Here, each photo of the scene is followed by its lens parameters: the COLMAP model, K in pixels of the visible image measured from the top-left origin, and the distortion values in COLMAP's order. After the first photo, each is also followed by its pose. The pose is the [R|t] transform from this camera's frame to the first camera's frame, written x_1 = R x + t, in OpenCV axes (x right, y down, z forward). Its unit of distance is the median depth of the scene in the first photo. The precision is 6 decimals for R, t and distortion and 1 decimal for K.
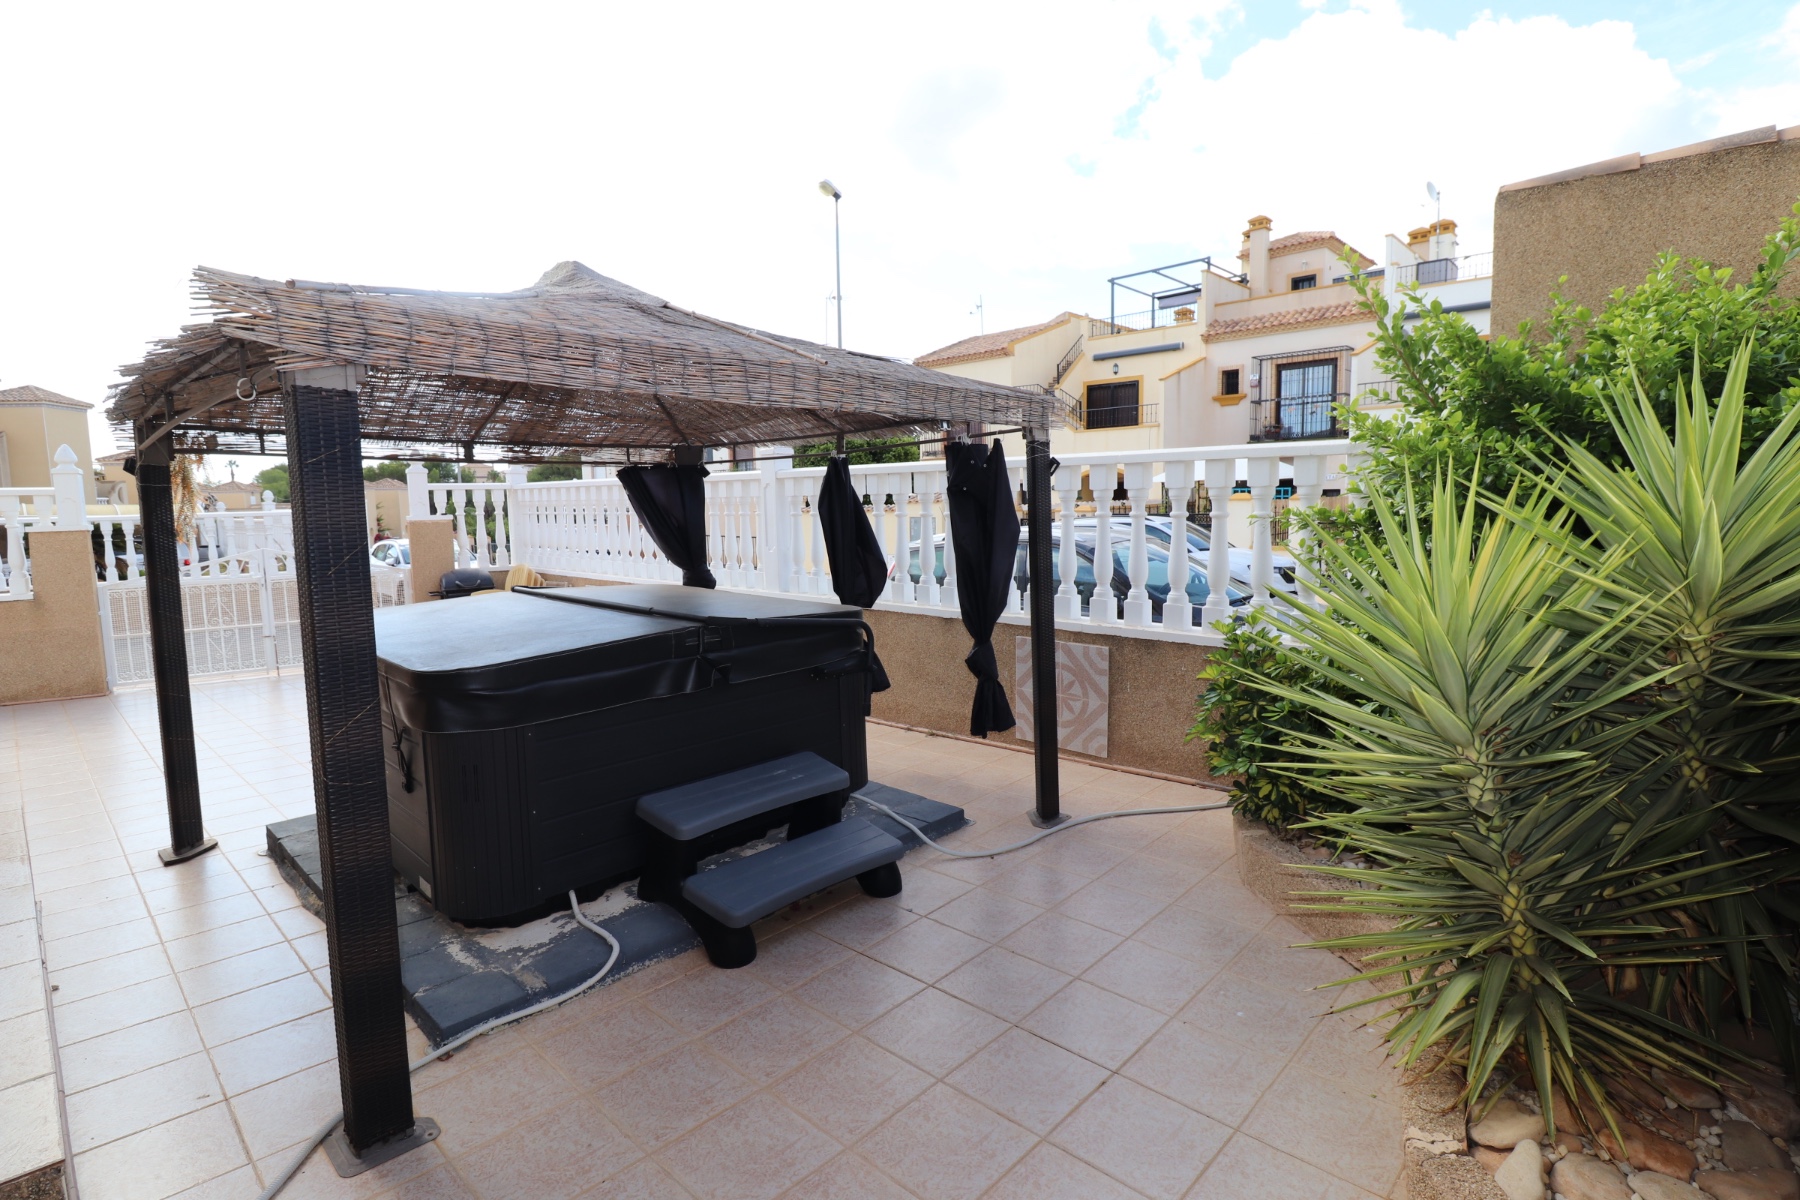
lens RADIAL K [[829.7, 0, 872.4], [0, 829.7, 580.9], [0, 0, 1]] dist [-0.008708, -0.002941]
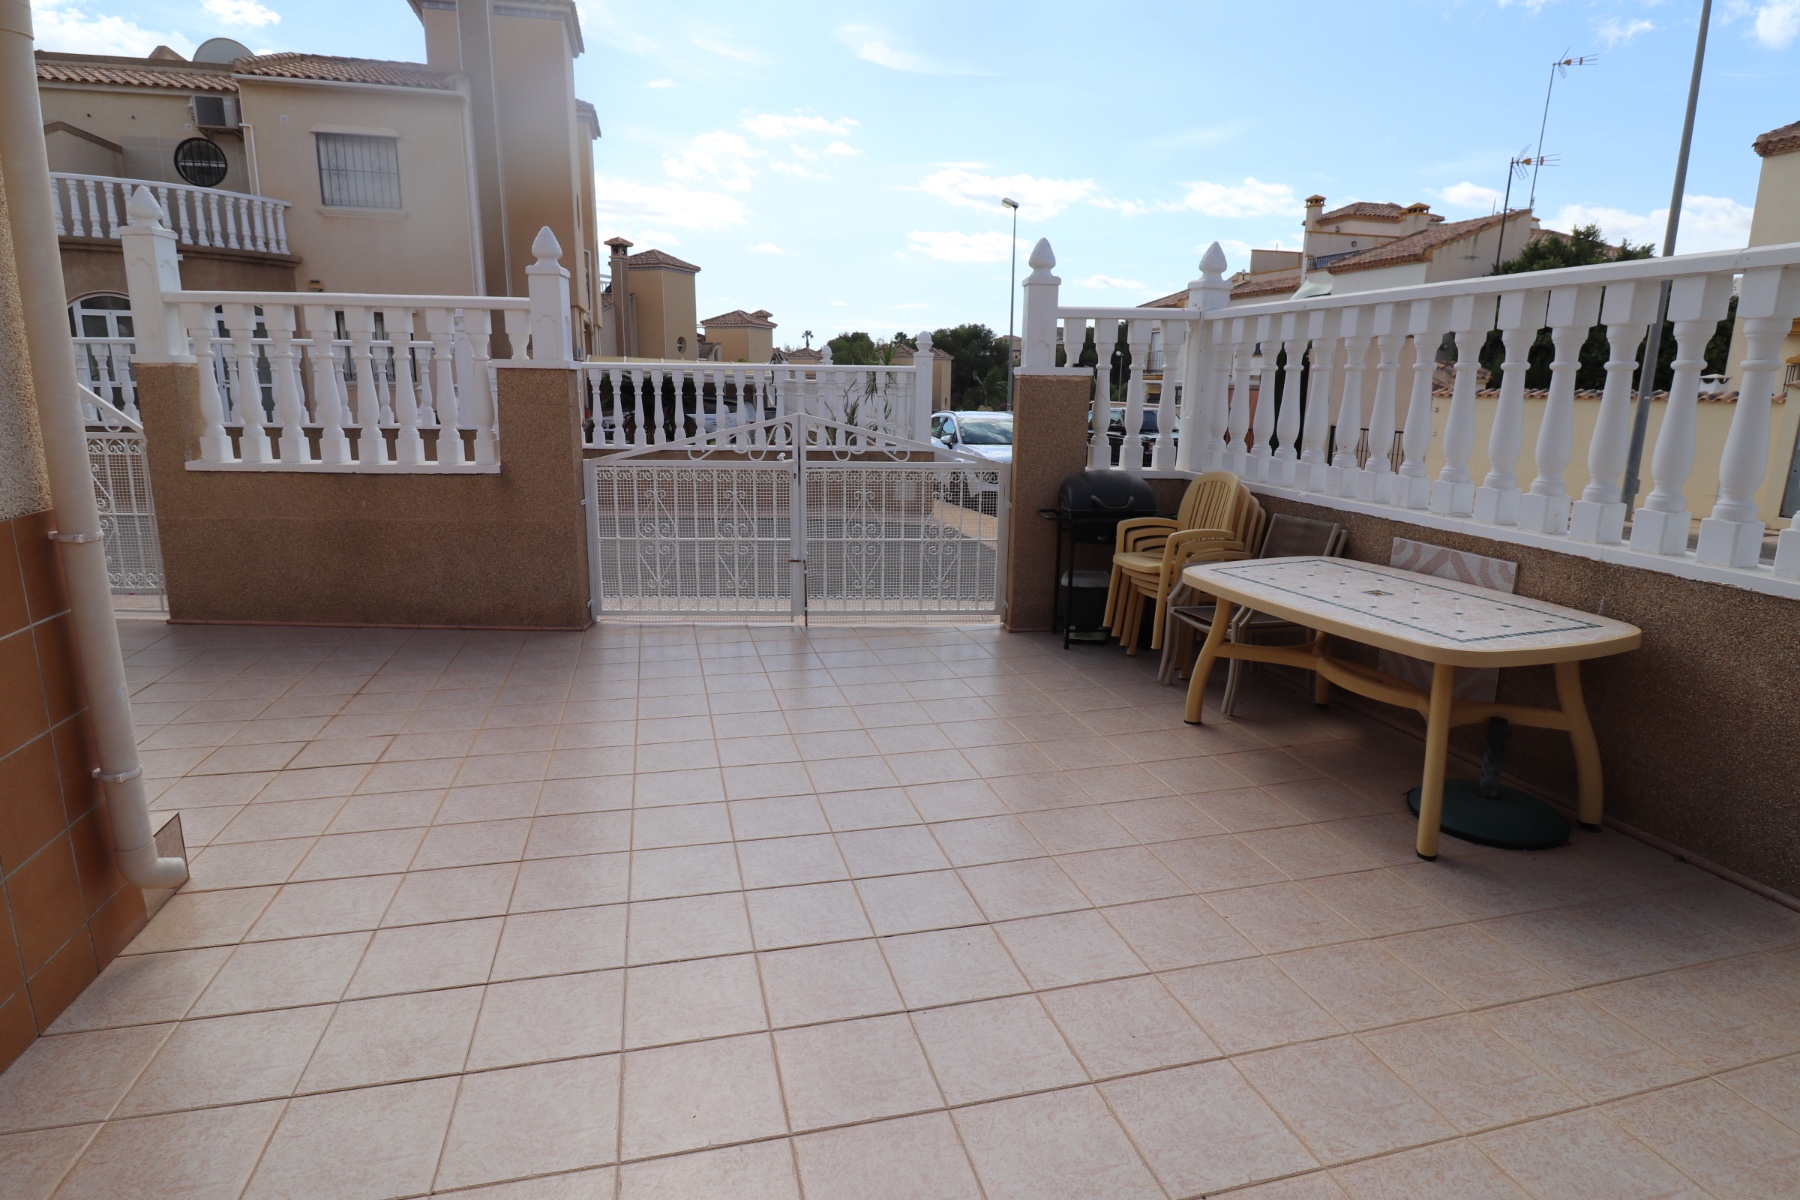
lens RADIAL K [[982.6, 0, 908.5], [0, 982.6, 598.2], [0, 0, 1]] dist [0.004193, 0.000330]
pose [[0.850271, 0.143681, -0.506355, -0.292507], [-0.080530, 0.986205, 0.144616, -0.016384], [0.520149, -0.082186, 0.850112, 0.426327]]
